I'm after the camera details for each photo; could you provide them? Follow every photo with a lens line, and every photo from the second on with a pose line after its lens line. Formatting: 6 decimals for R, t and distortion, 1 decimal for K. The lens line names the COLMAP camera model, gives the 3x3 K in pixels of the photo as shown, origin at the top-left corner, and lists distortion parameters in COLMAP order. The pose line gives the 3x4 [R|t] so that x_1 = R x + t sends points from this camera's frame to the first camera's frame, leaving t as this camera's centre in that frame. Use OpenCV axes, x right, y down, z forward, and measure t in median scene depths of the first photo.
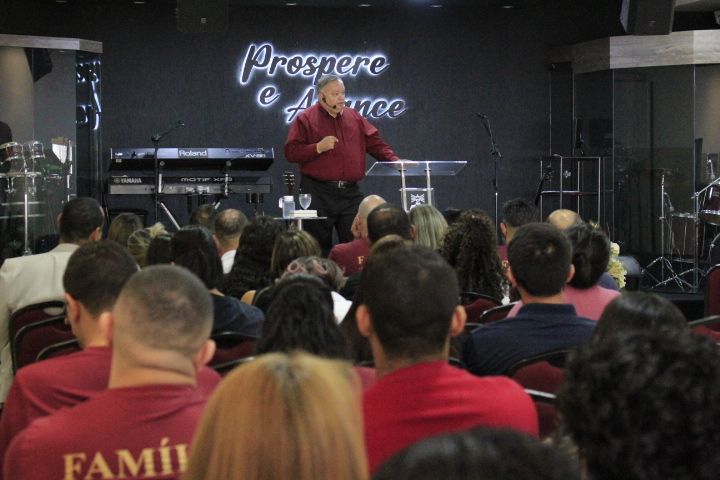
lens RADIAL K [[1720.2, 0, 360.0], [0, 1720.2, 240.0], [0, 0, 1]] dist [-0.016052, 0.278940]
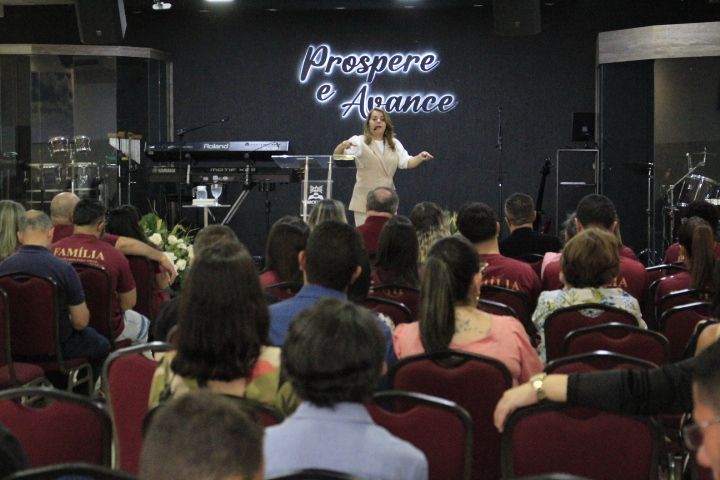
lens RADIAL K [[1720.2, 0, 360.0], [0, 1720.2, 240.0], [0, 0, 1]] dist [-0.016052, 0.278940]
pose [[0.933336, 0.020074, -0.358443, 0.358824], [-0.016105, 0.999771, 0.014057, -0.006161], [0.358643, -0.007347, 0.933446, -0.009749]]
